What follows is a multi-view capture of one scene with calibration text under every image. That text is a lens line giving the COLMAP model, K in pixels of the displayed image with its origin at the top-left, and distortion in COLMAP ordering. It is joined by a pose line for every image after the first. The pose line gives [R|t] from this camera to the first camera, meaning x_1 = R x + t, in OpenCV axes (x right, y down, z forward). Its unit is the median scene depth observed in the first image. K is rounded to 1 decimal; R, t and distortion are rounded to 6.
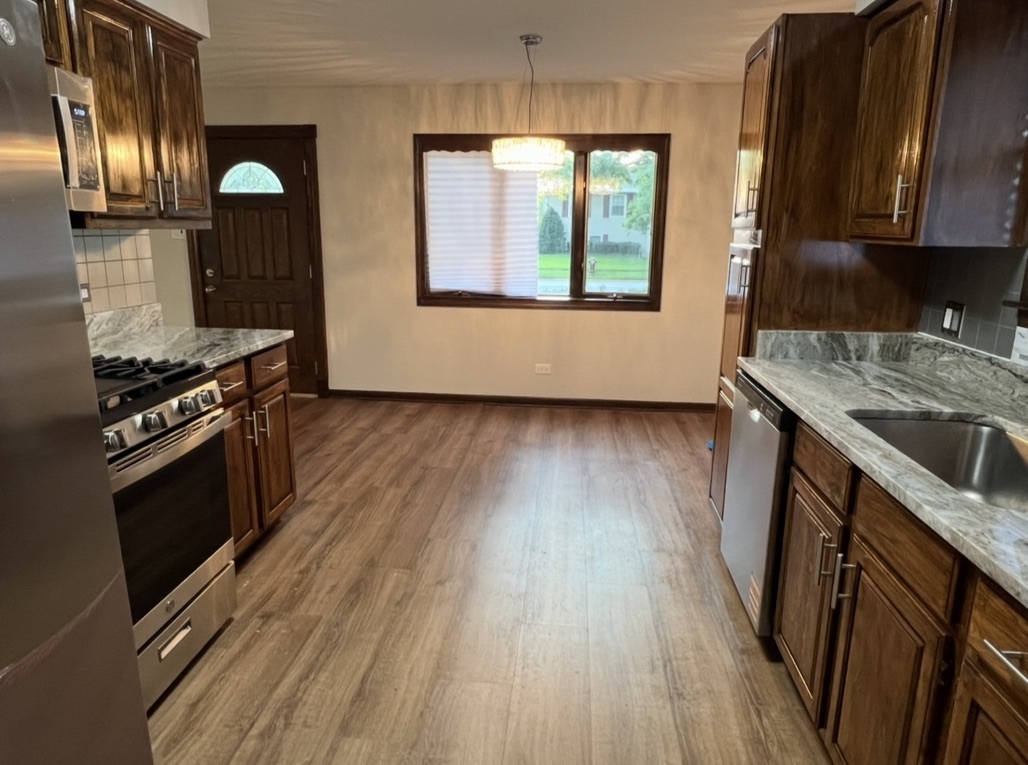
lens RADIAL K [[656.5, 0, 514.0], [0, 656.5, 382.5], [0, 0, 1]] dist [-0.003493, -0.000795]
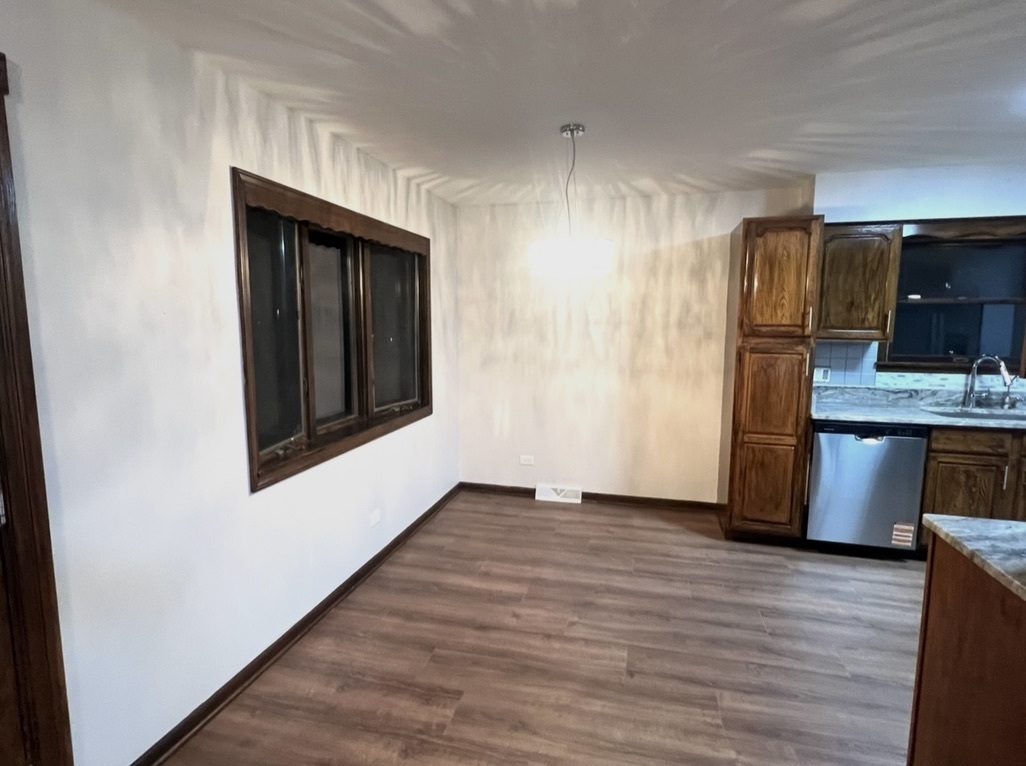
lens RADIAL K [[534.0, 0, 513.0], [0, 534.0, 383.0], [0, 0, 1]] dist [0.000638, 0.000127]
pose [[0.161840, -0.124656, 0.978912, -0.967662], [0.221921, 0.971177, 0.086981, -0.359674], [-0.961540, 0.203164, 0.184839, 1.345604]]
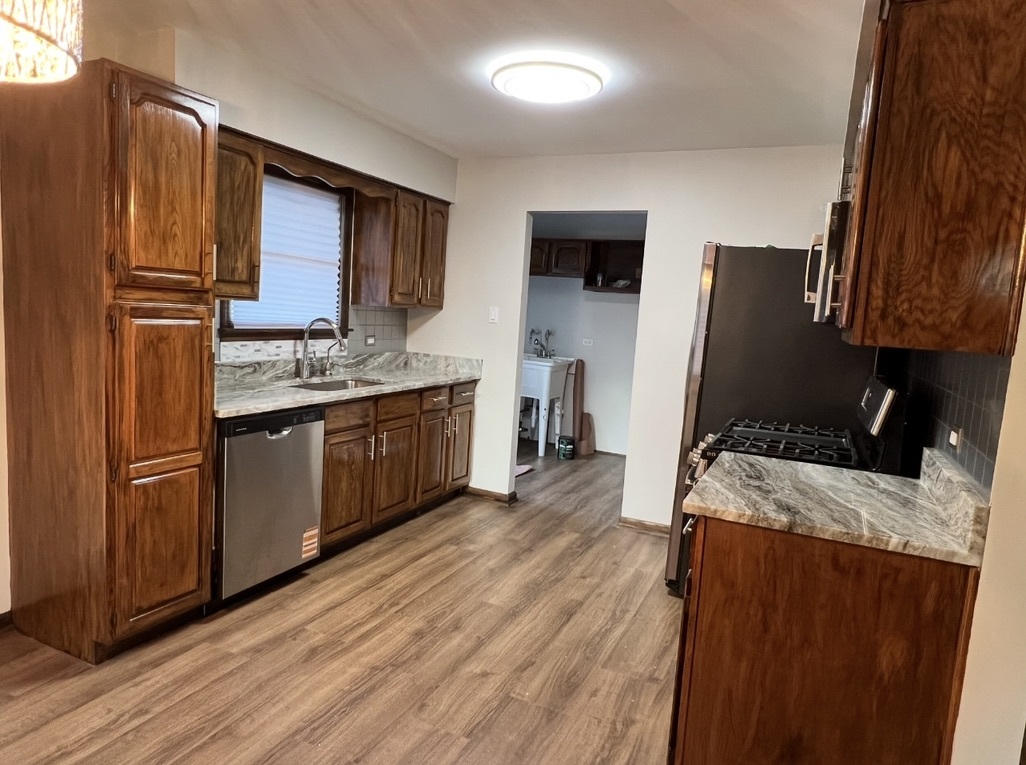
lens RADIAL K [[655.2, 0, 513.0], [0, 655.2, 382.5], [0, 0, 1]] dist [-0.003493, -0.000795]
pose [[-0.940276, -0.108023, 0.322820, -0.395896], [0.003032, 0.945621, 0.325256, -0.388704], [-0.340401, 0.306809, -0.888817, 1.631847]]
